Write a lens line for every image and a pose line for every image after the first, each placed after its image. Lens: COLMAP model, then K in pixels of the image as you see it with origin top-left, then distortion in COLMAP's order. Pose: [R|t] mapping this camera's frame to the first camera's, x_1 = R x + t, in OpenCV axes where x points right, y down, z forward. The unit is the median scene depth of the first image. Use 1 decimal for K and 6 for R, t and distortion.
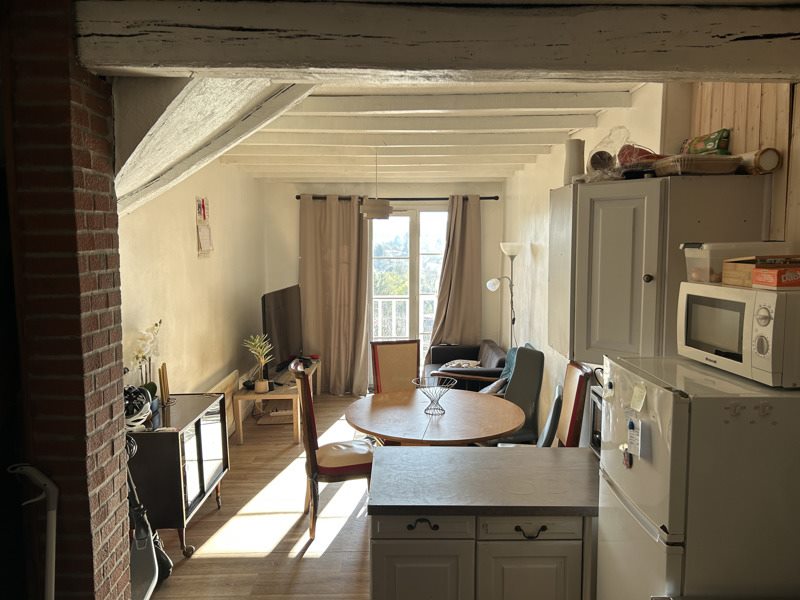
lens RADIAL K [[578.0, 0, 400.0], [0, 578.0, 300.0], [0, 0, 1]] dist [0.003069, -0.002079]
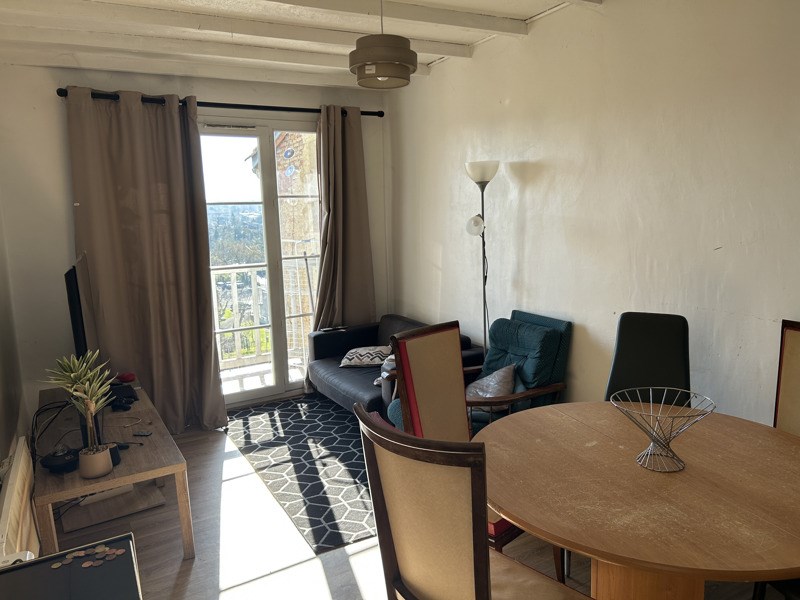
lens RADIAL K [[578.0, 0, 400.0], [0, 578.0, 300.0], [0, 0, 1]] dist [0.003069, -0.002079]
pose [[0.869035, -0.103906, 0.483717, -0.182133], [0.082006, 0.994426, 0.066279, 0.006130], [-0.487907, -0.017931, 0.872711, 0.365819]]
